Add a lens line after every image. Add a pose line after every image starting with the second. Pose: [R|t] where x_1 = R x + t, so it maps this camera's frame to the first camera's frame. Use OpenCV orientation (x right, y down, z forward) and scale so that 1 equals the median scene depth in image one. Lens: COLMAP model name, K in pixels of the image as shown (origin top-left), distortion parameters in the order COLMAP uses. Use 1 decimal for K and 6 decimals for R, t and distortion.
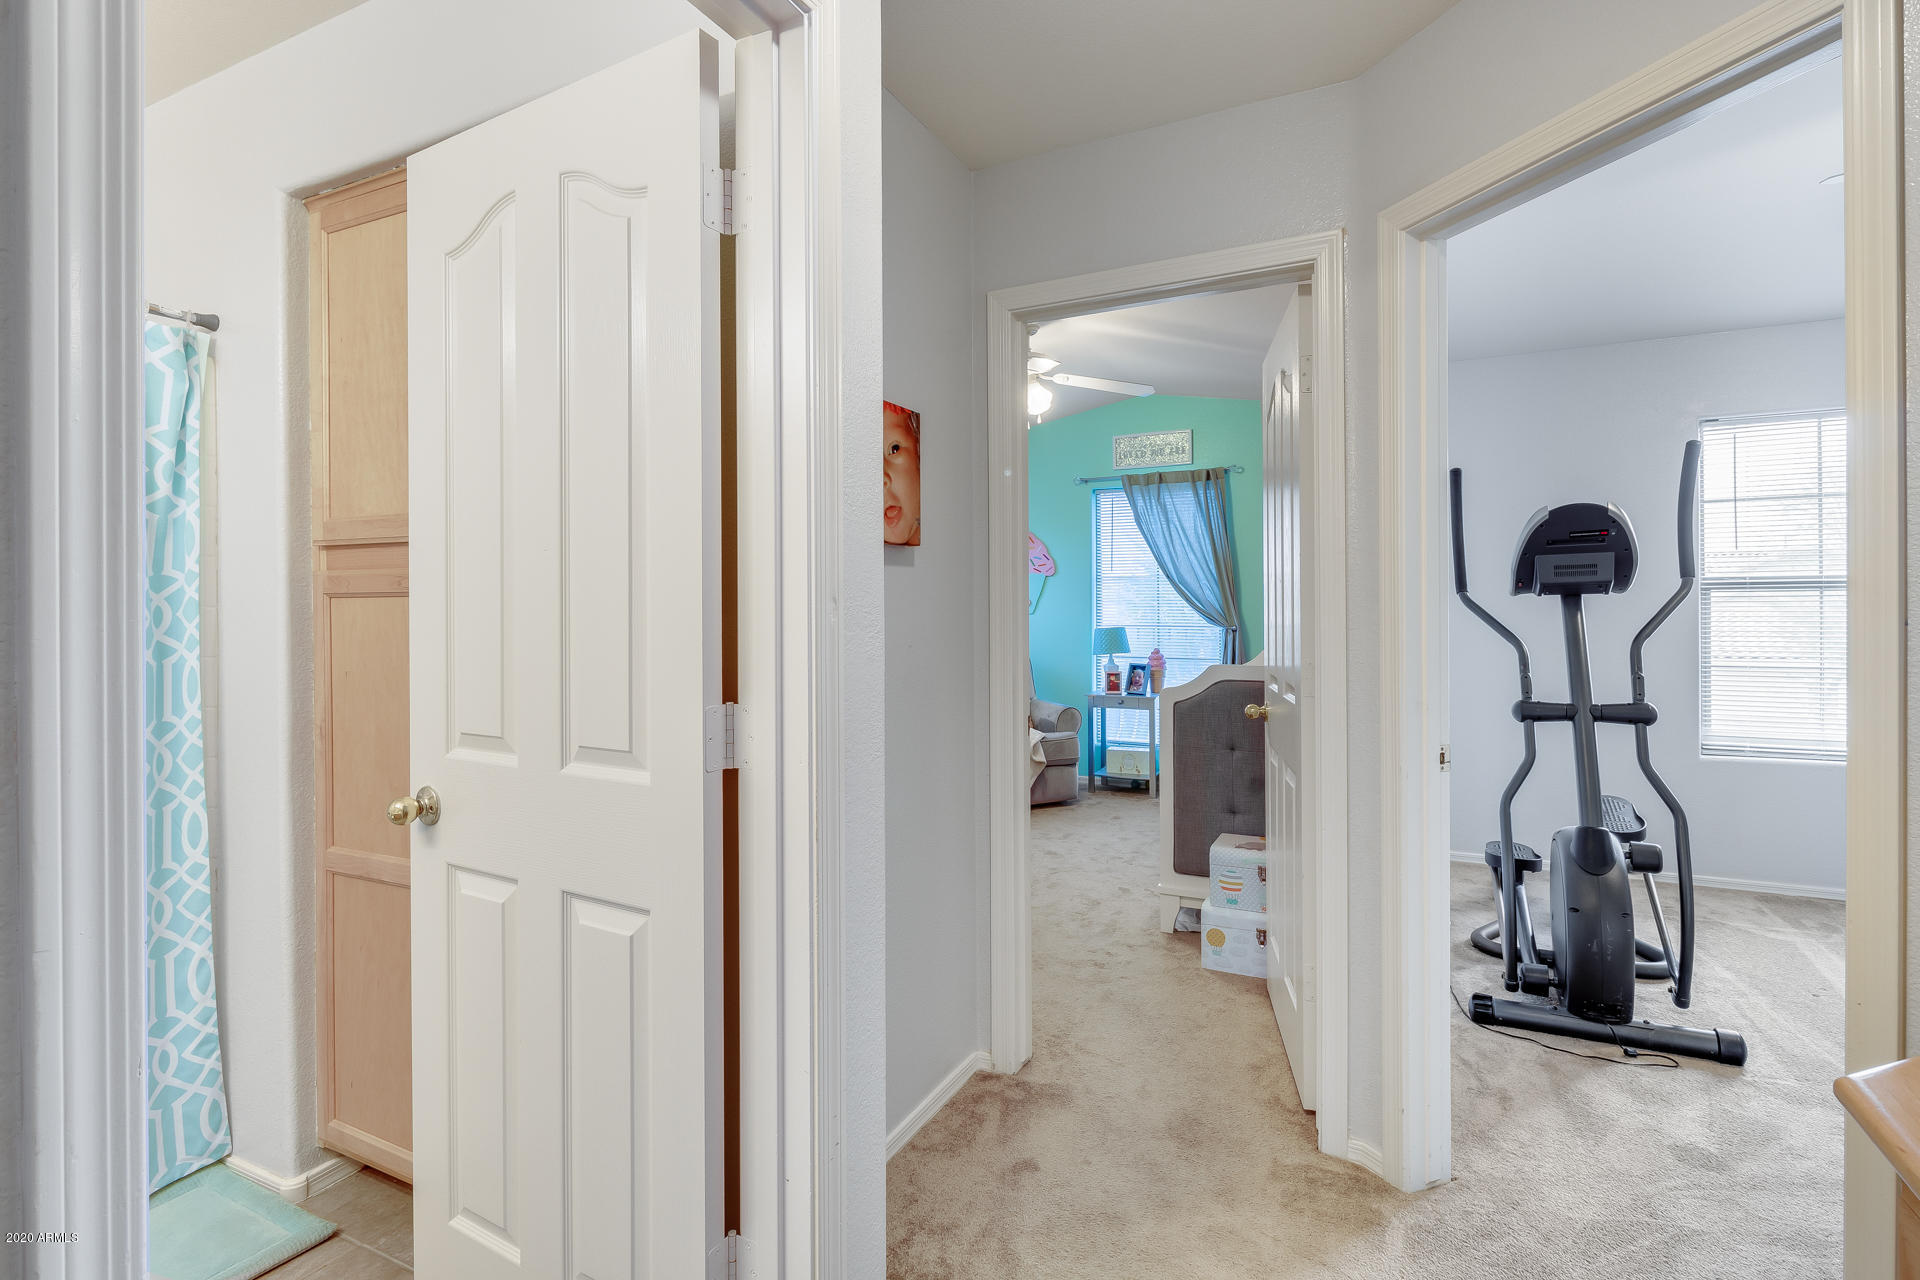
lens RADIAL K [[927.6, 0, 957.0], [0, 927.6, 612.5], [0, 0, 1]] dist [-0.002592, -0.001539]
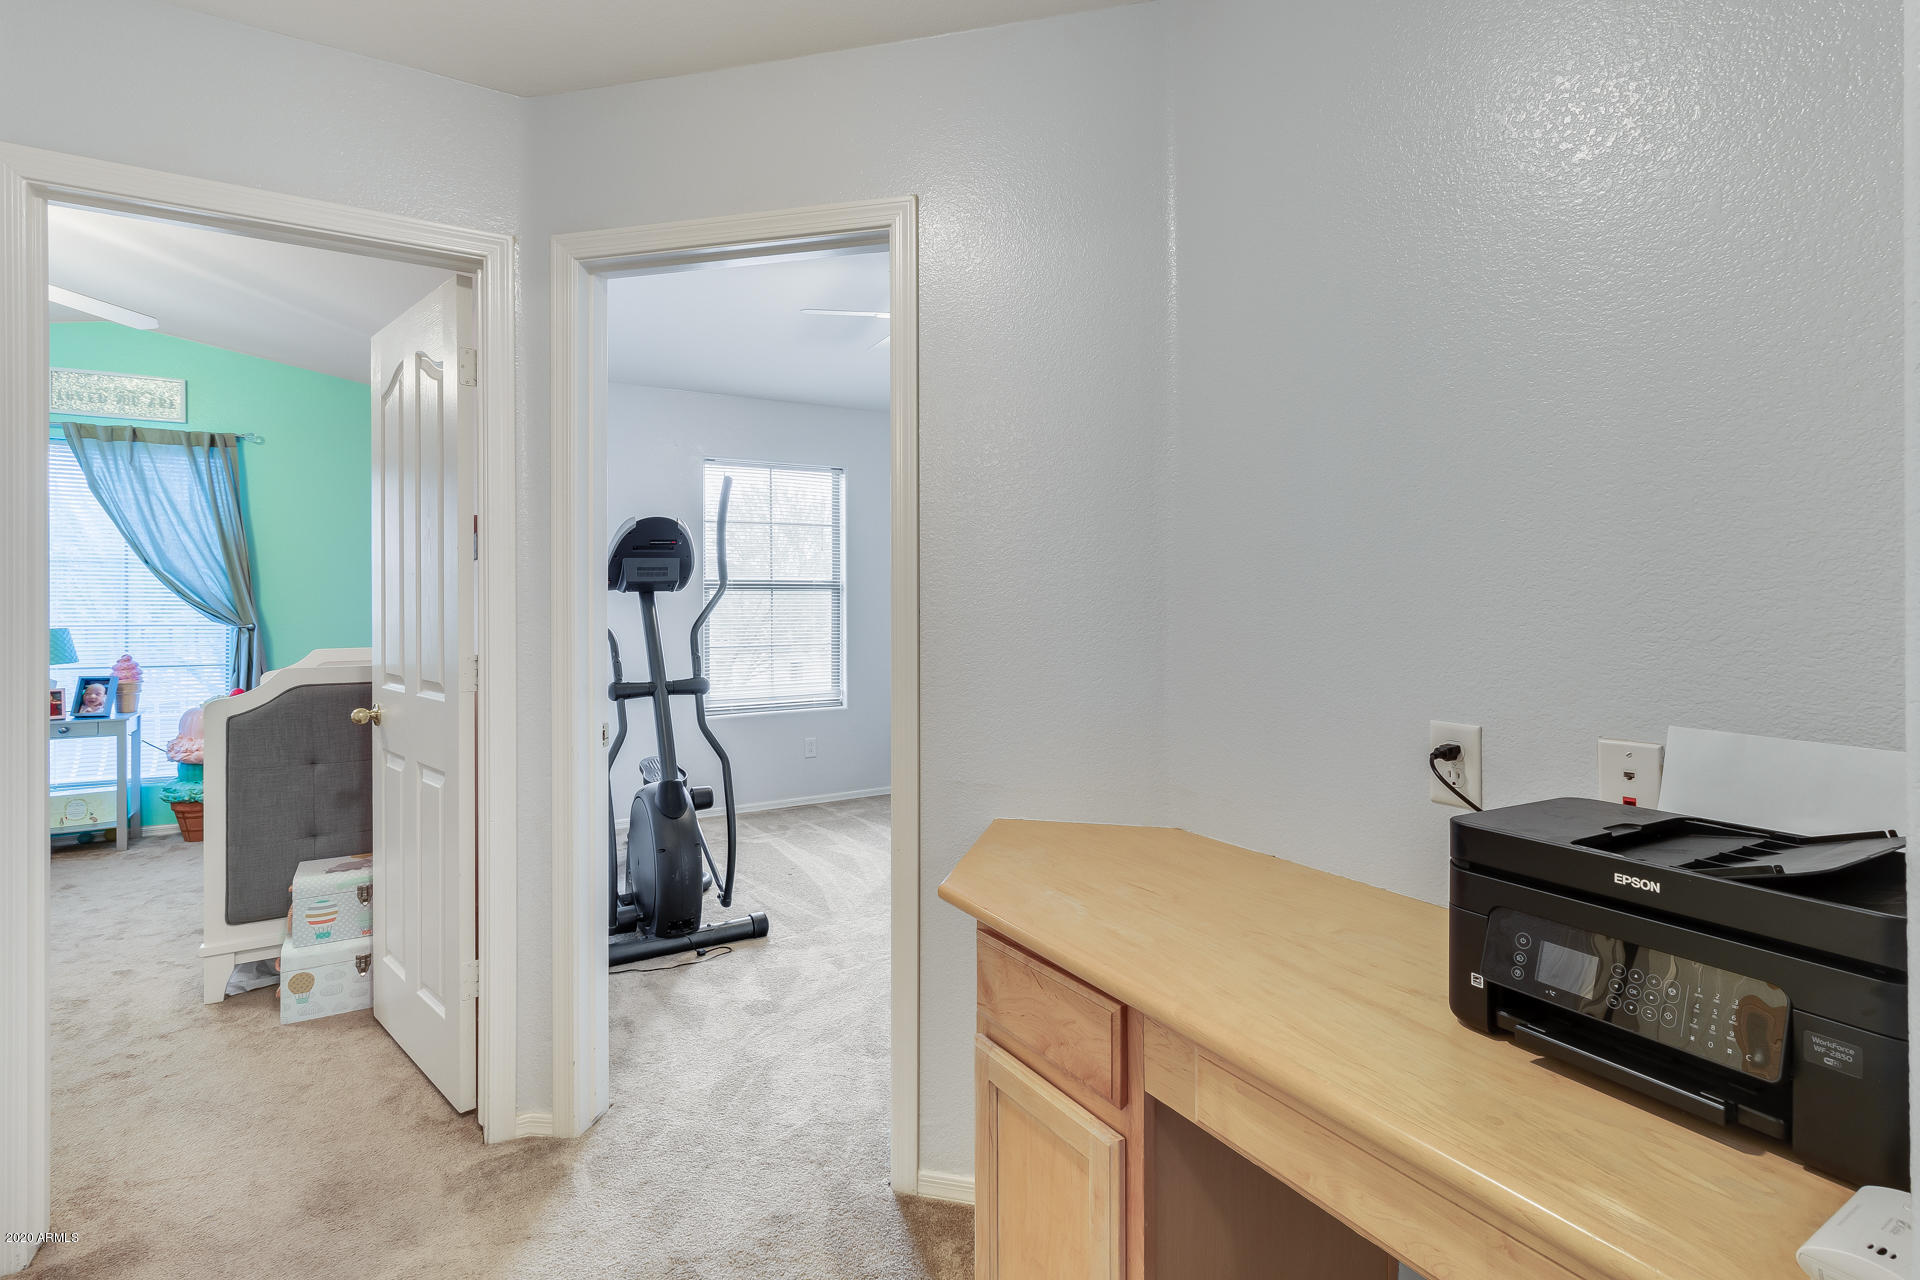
lens RADIAL K [[912.4, 0, 956.1], [0, 912.4, 597.1], [0, 0, 1]] dist [0.001298, 0.000256]
pose [[0.531203, 0.006747, 0.847218, -0.130850], [0.002880, 0.999948, -0.009769, 0.000717], [-0.847240, 0.007629, 0.531156, 0.029351]]
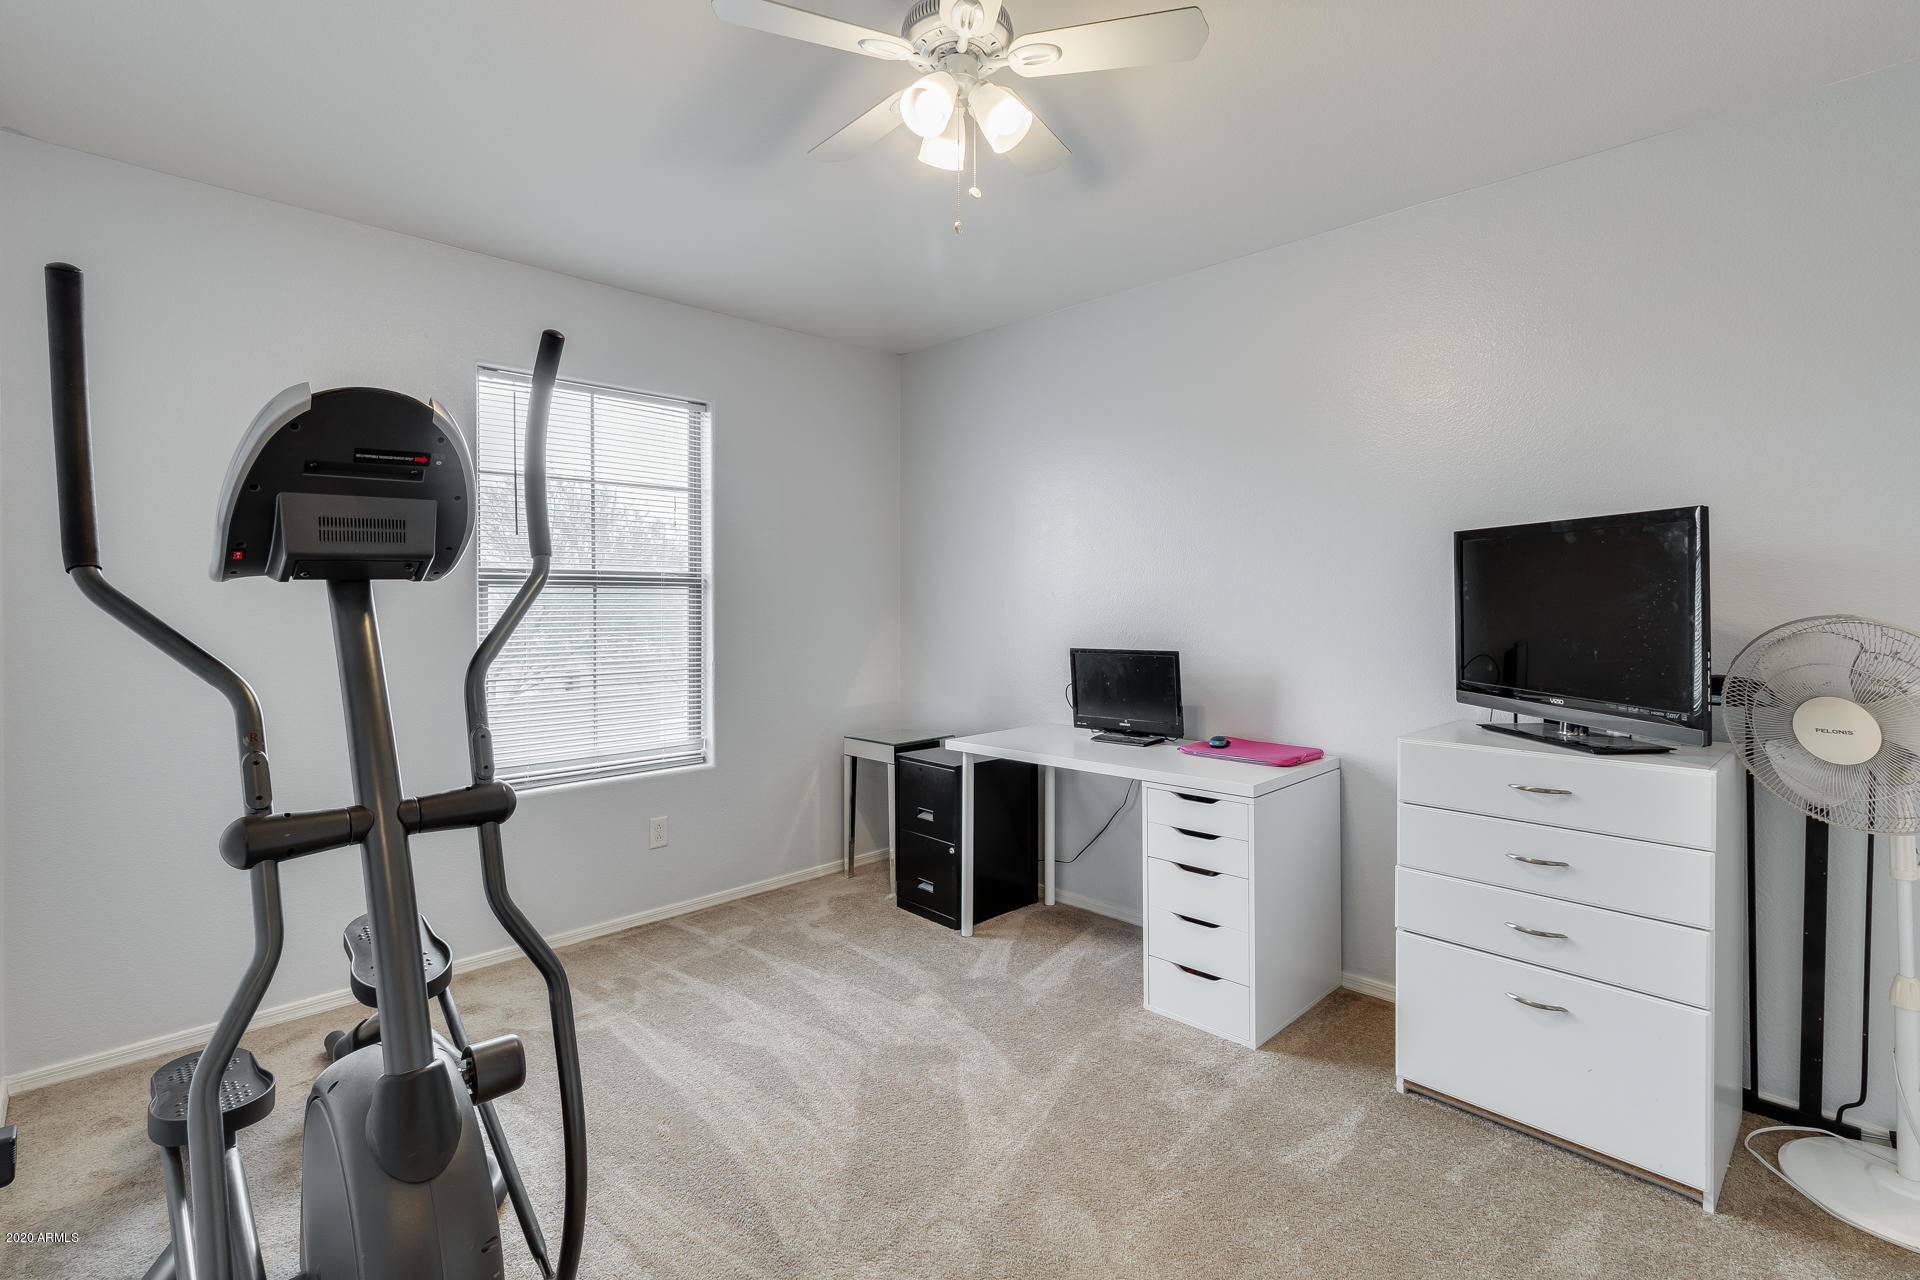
lens RADIAL K [[897.8, 0, 962.0], [0, 897.8, 602.1], [0, 0, 1]] dist [0.001341, 0.000179]
pose [[0.312342, 0.005588, 0.949953, 0.308296], [0.005501, 0.999955, -0.007691, -0.001739], [-0.949954, 0.007628, 0.312297, 0.540079]]
